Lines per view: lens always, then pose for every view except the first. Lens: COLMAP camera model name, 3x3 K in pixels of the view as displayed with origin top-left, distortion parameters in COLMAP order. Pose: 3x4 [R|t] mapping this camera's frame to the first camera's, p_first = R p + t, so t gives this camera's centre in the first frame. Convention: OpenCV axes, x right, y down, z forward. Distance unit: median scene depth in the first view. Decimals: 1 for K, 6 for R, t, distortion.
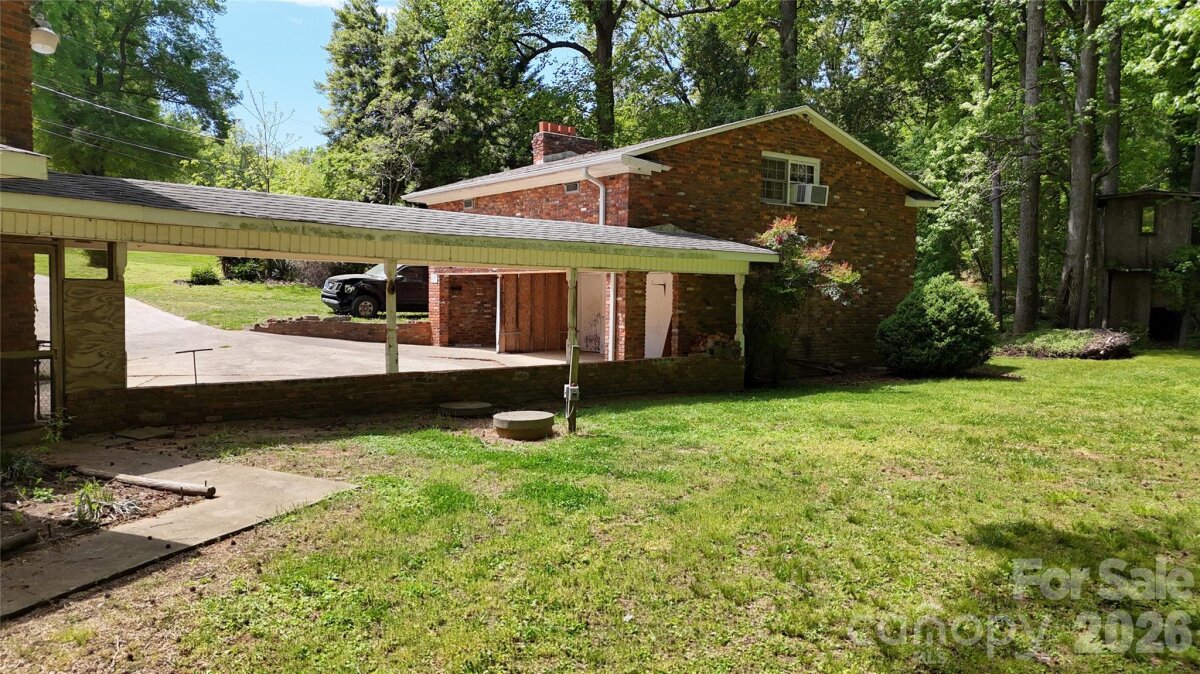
lens RADIAL K [[869.7, 0, 600.0], [0, 869.7, 337.0], [0, 0, 1]] dist [0.003115, -0.000248]
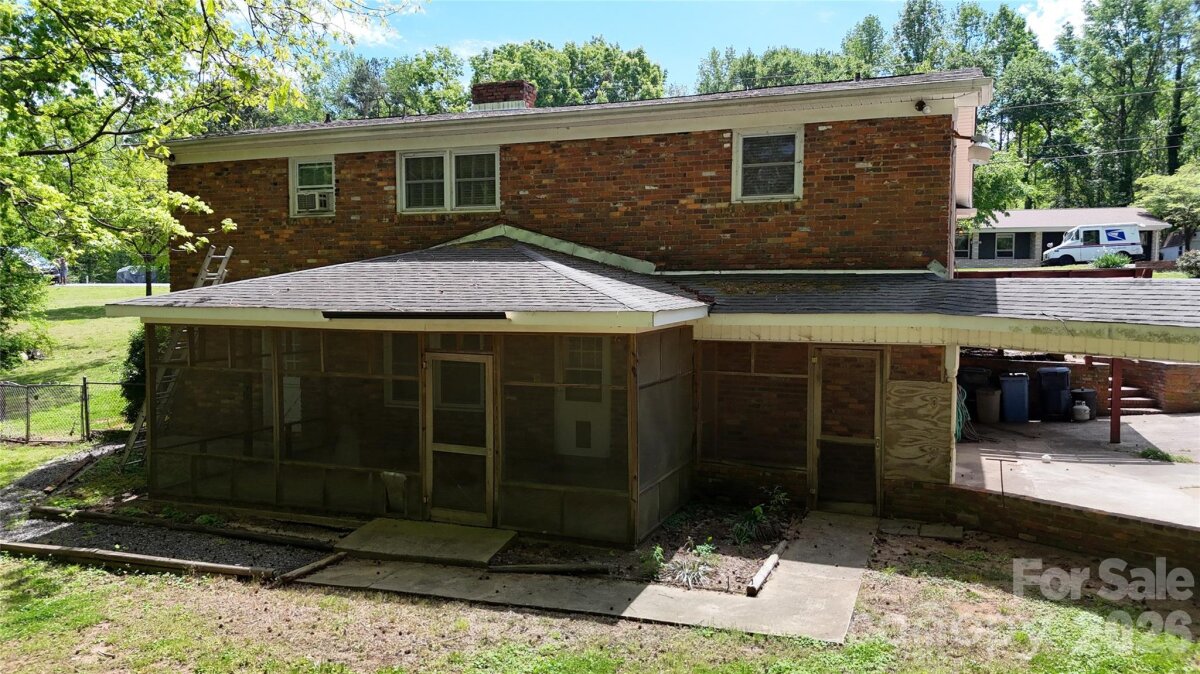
lens RADIAL K [[869.7, 0, 600.0], [0, 869.7, 337.0], [0, 0, 1]] dist [0.003115, -0.000248]
pose [[0.001798, 0.032308, -0.999476, 0.512615], [-0.052051, 0.998126, 0.032171, -0.135091], [0.998643, 0.051966, 0.003476, 0.594289]]
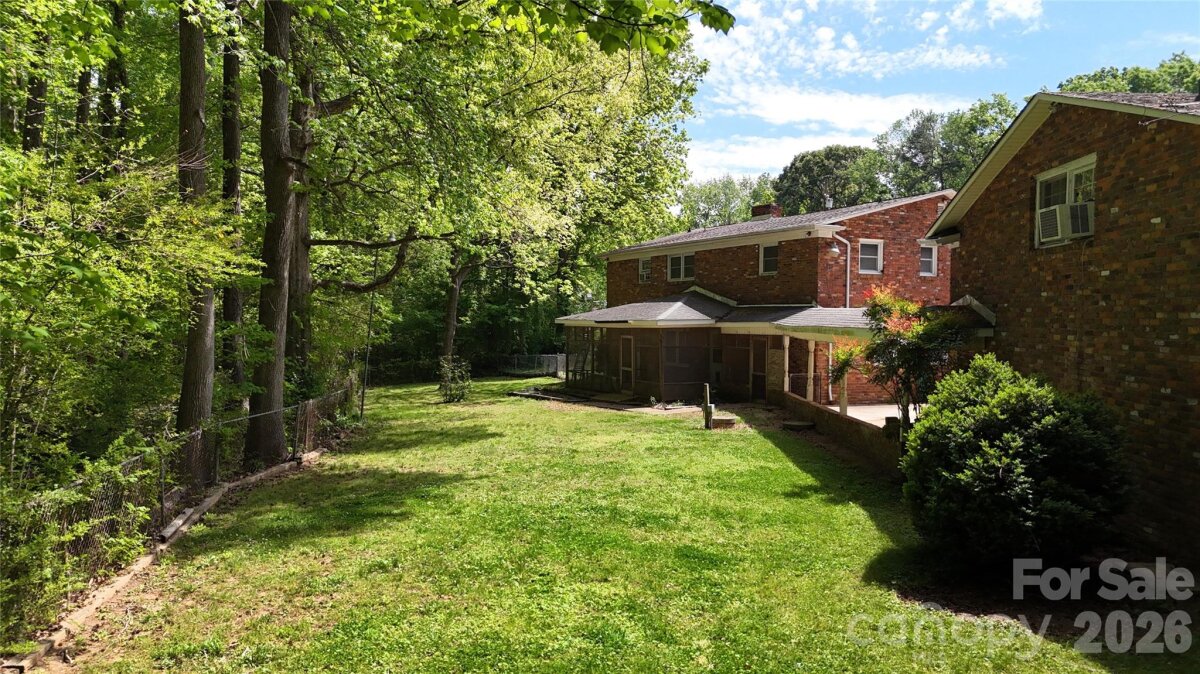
lens RADIAL K [[869.7, 0, 600.0], [0, 869.7, 337.0], [0, 0, 1]] dist [0.003115, -0.000248]
pose [[-0.660190, -0.007633, -0.751060, 1.844242], [-0.055409, 0.997719, 0.038566, -0.179324], [0.749052, 0.067076, -0.659107, 2.405645]]
